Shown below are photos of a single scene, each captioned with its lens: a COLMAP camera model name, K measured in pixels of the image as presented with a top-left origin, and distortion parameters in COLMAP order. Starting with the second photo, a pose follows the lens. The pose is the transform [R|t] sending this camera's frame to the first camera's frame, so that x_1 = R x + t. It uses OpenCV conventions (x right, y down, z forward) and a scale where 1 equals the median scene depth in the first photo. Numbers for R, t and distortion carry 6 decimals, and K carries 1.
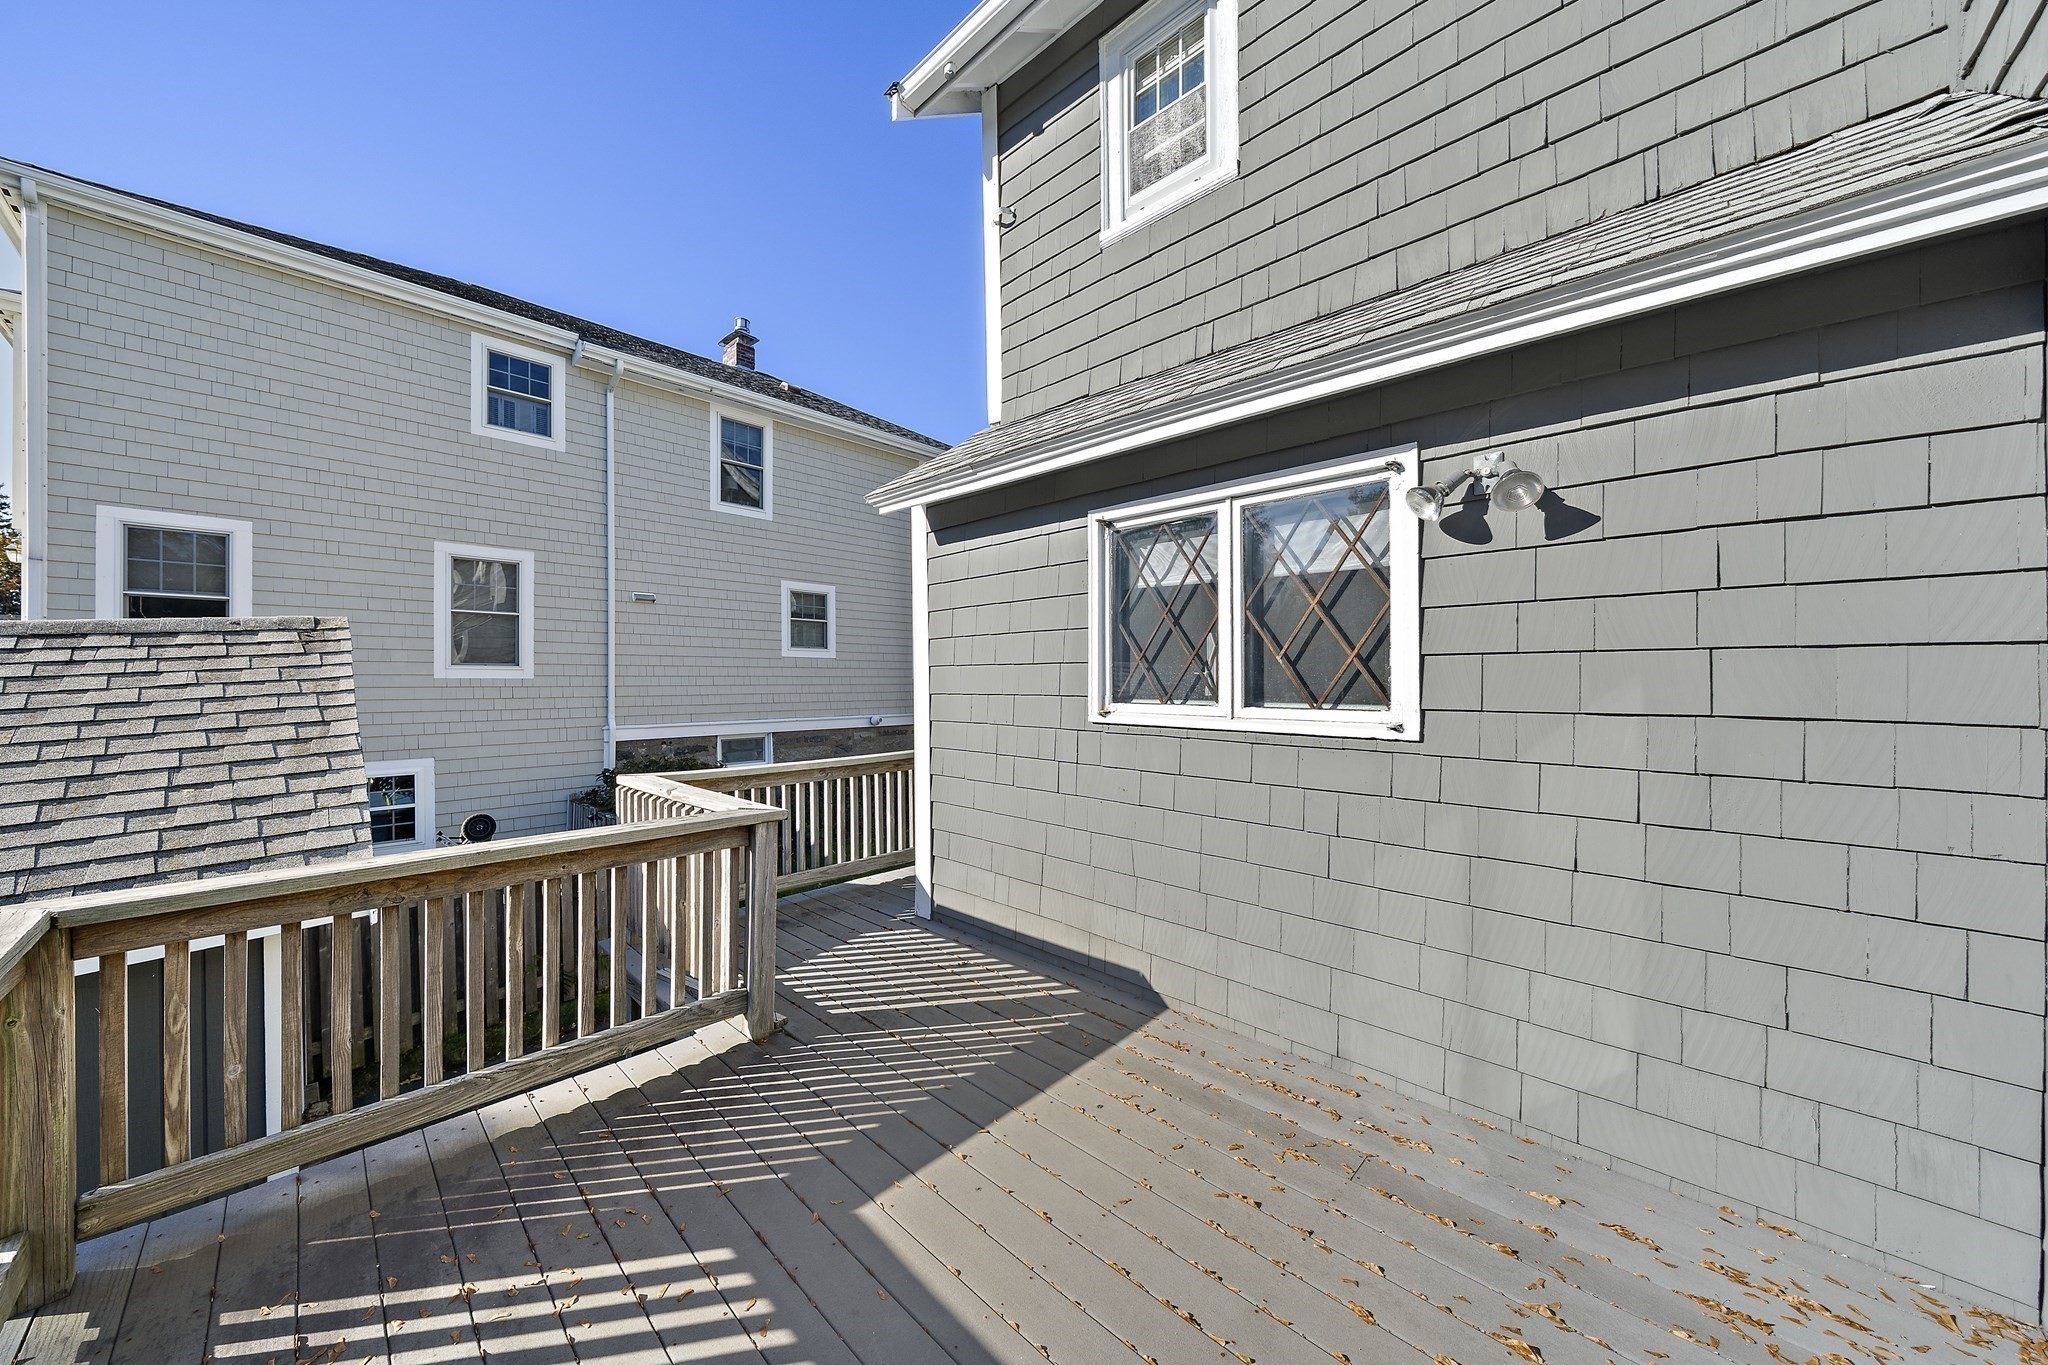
lens RADIAL K [[693.5, 0, 1007.8], [0, 693.5, 687.1], [0, 0, 1]] dist [-0.007668, -0.000115]
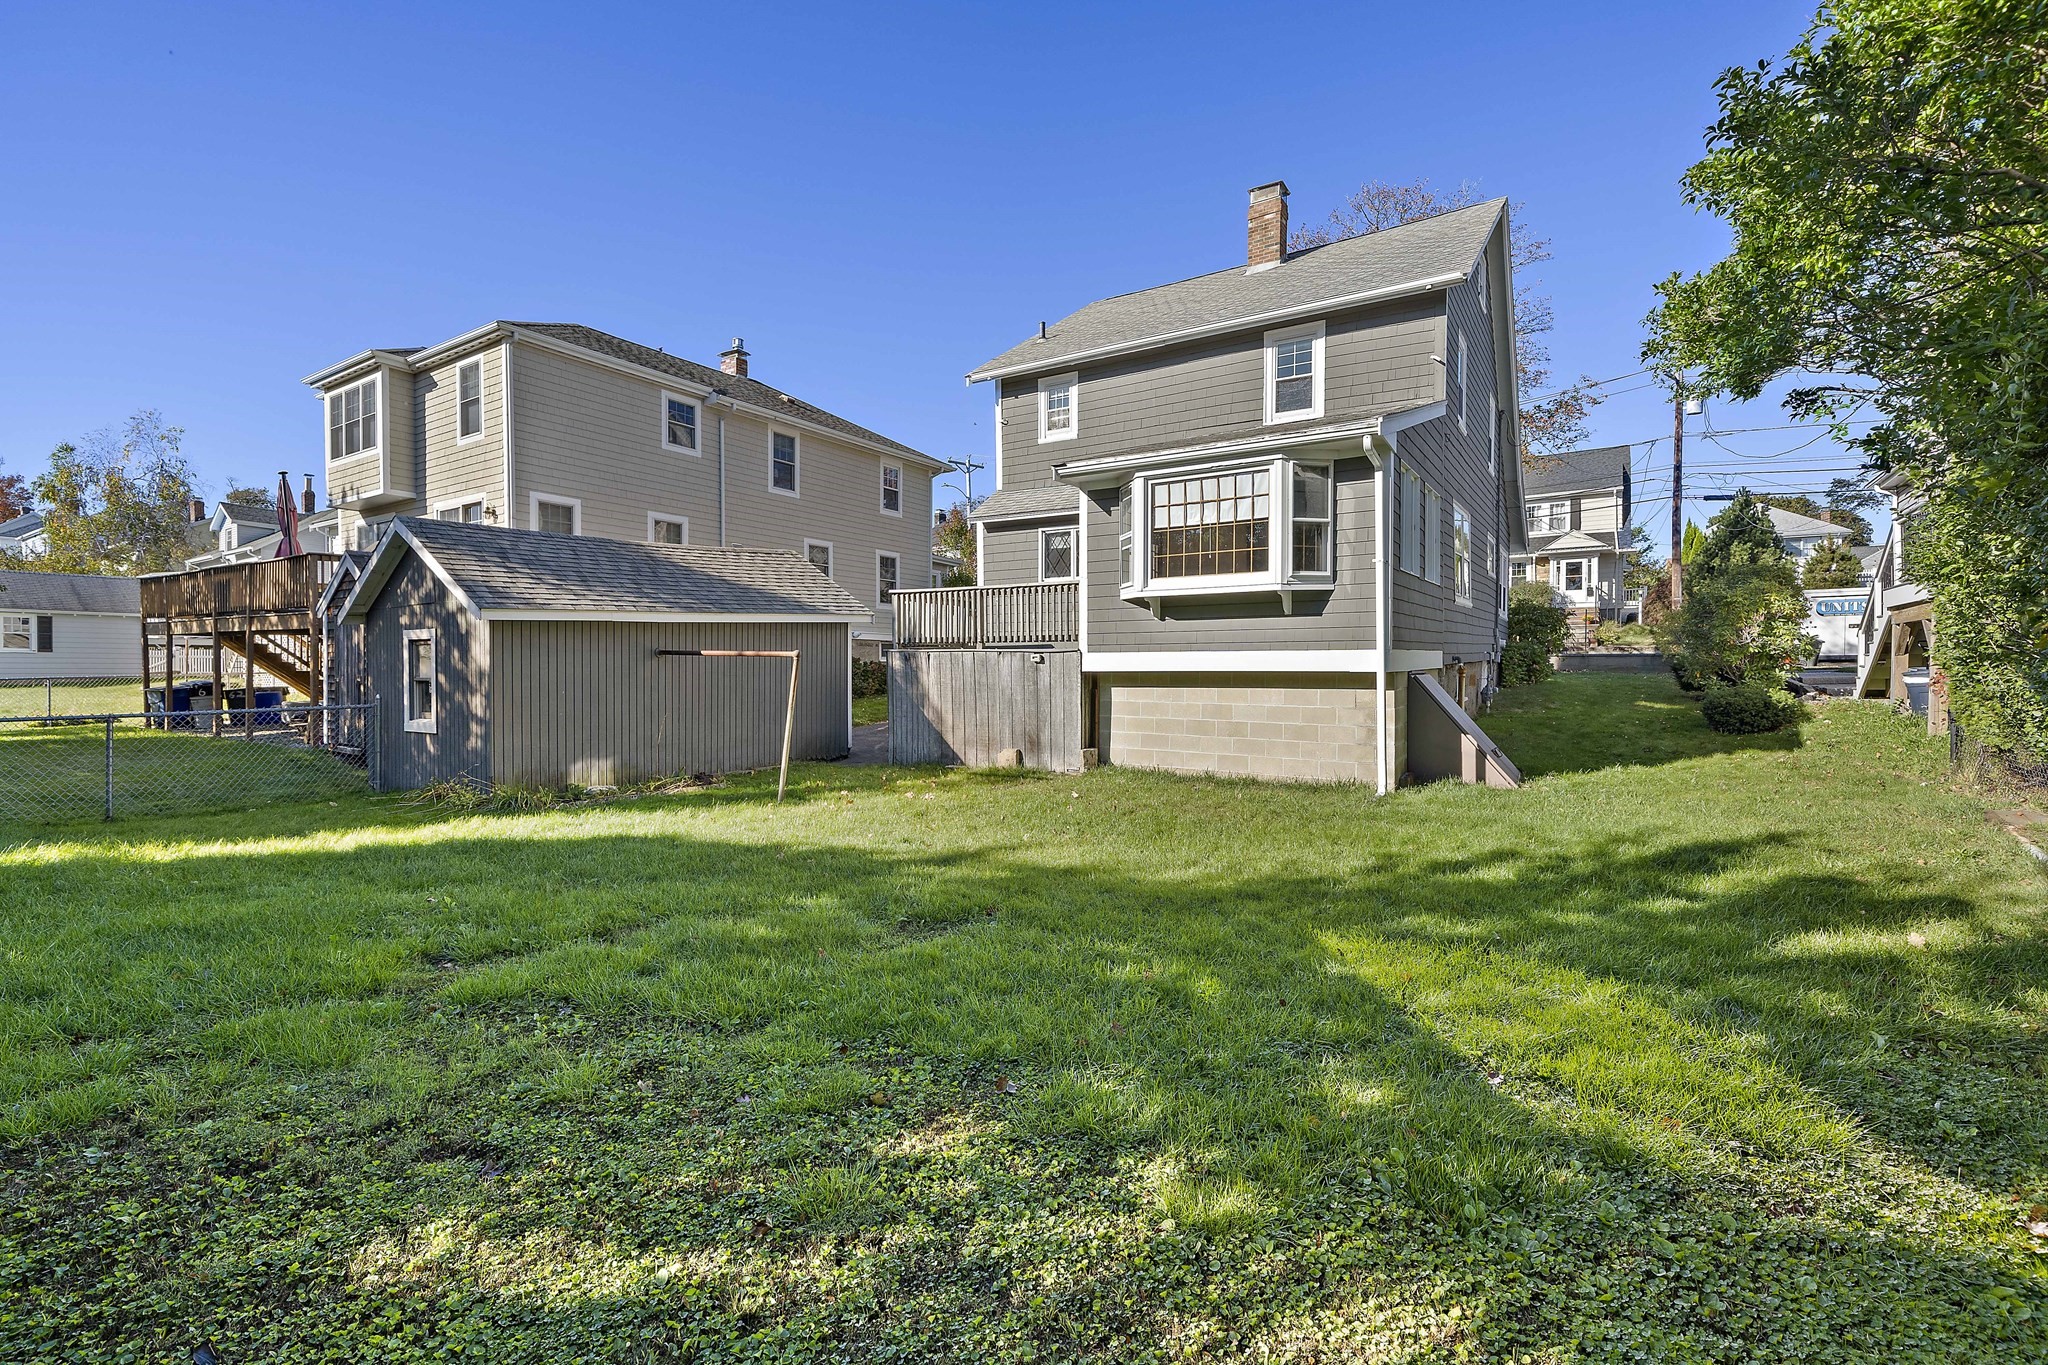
lens RADIAL K [[906.3, 0, 1024.0], [0, 906.3, 682.5], [0, 0, 1]] dist [0.001963, 0.000076]
pose [[0.978345, -0.001301, 0.206975, -0.367225], [0.000959, 0.999998, 0.001755, 0.216689], [-0.206977, -0.001518, 0.978345, -1.423004]]
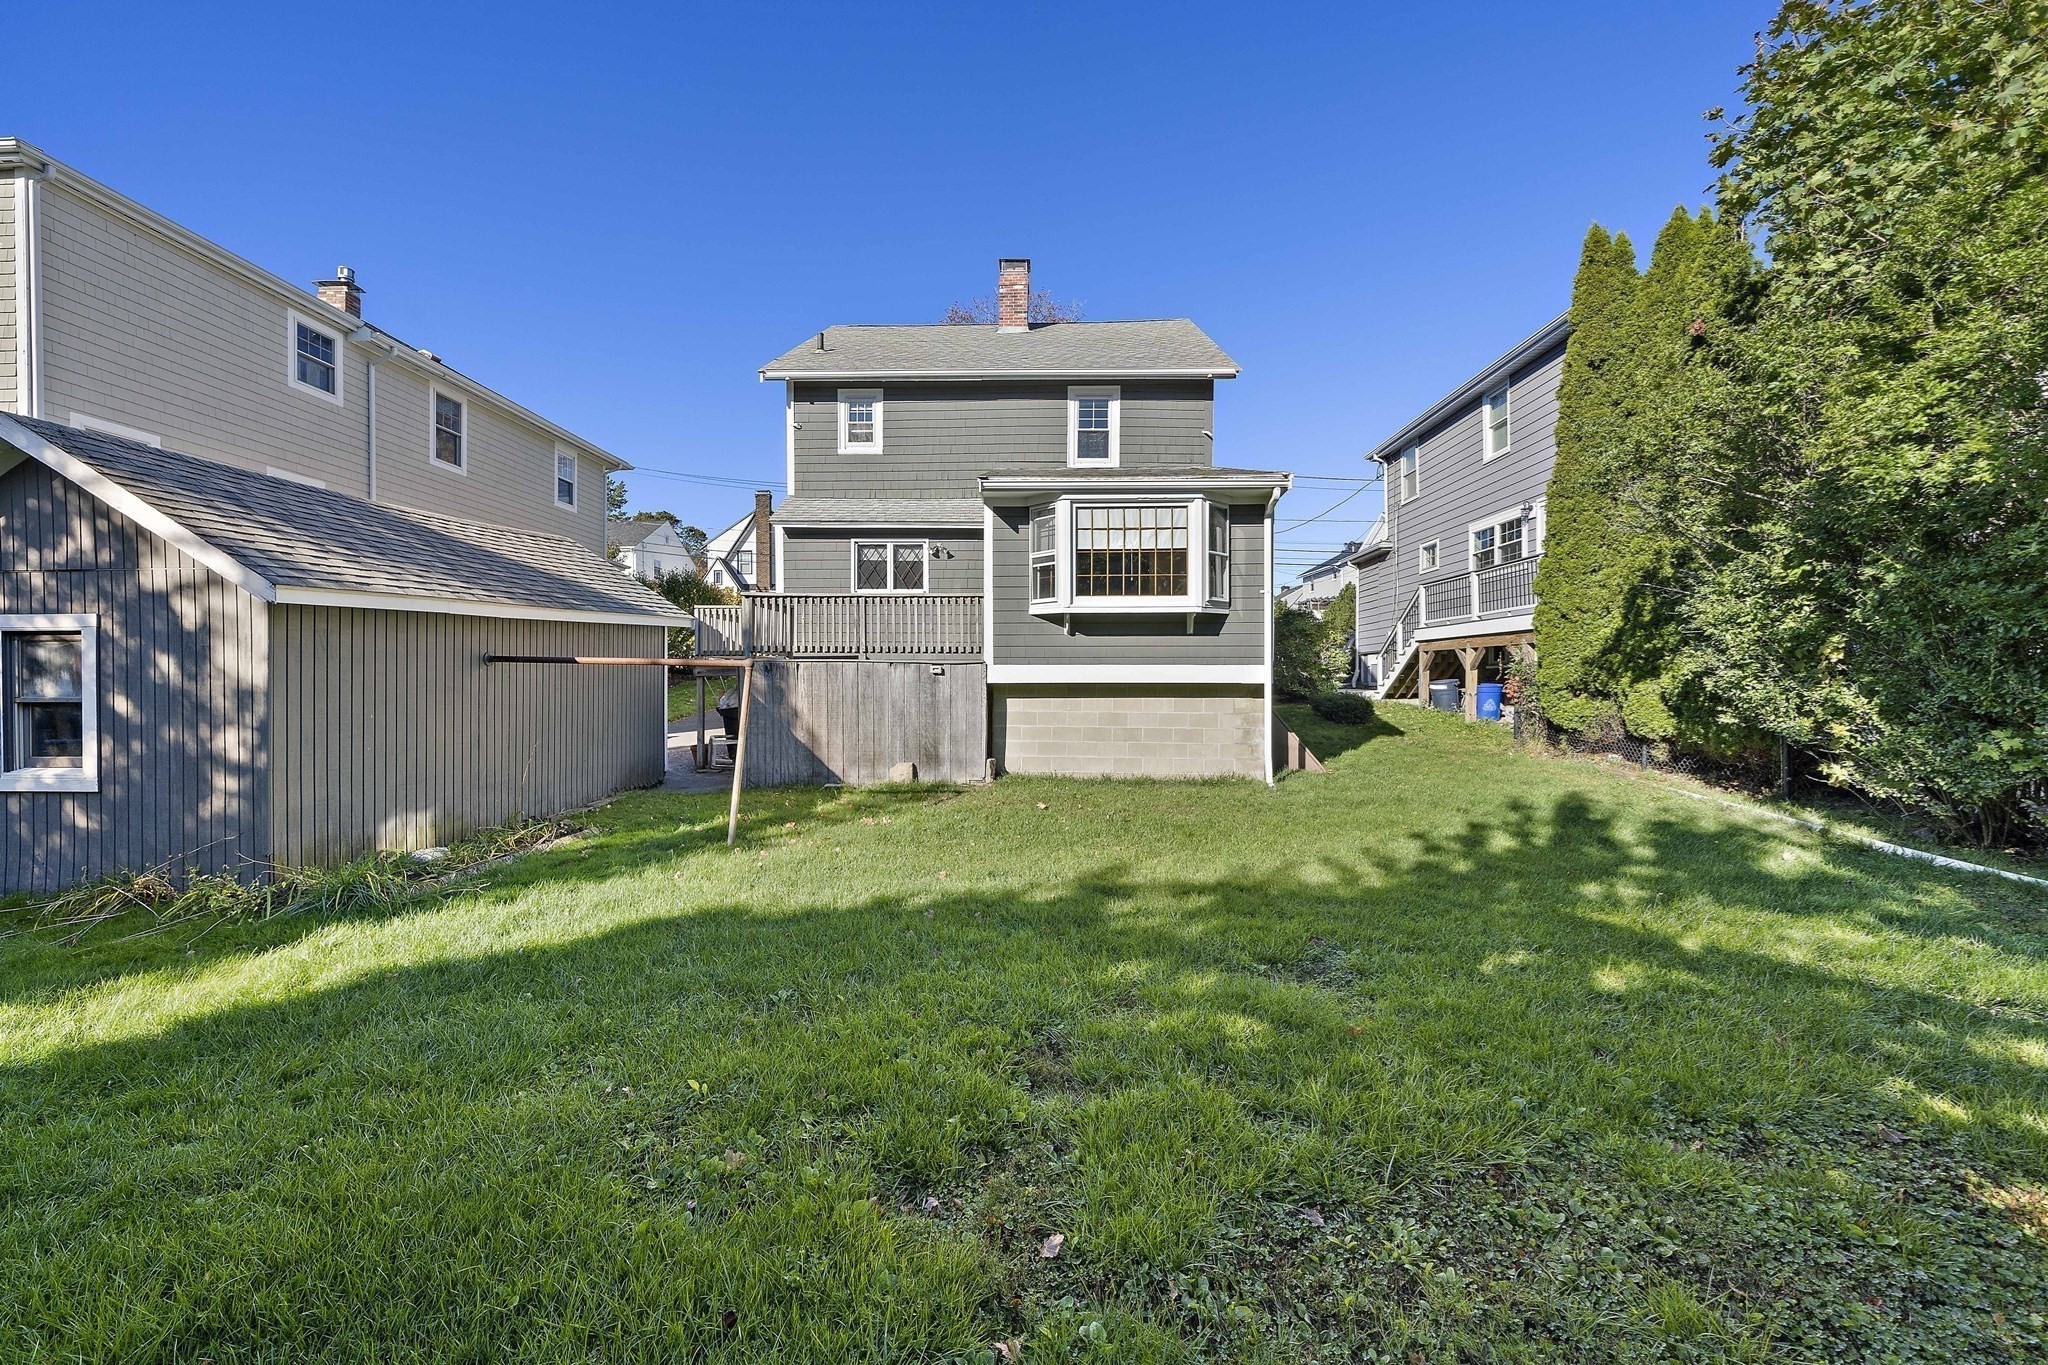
lens RADIAL K [[776.0, 0, 1024.0], [0, 776.0, 682.5], [0, 0, 1]] dist [-0.002616, -0.000450]
pose [[0.728917, -0.002036, 0.684600, -0.775638], [0.007149, 0.999964, -0.004637, 0.207267], [-0.684565, 0.008274, 0.728905, -1.007547]]
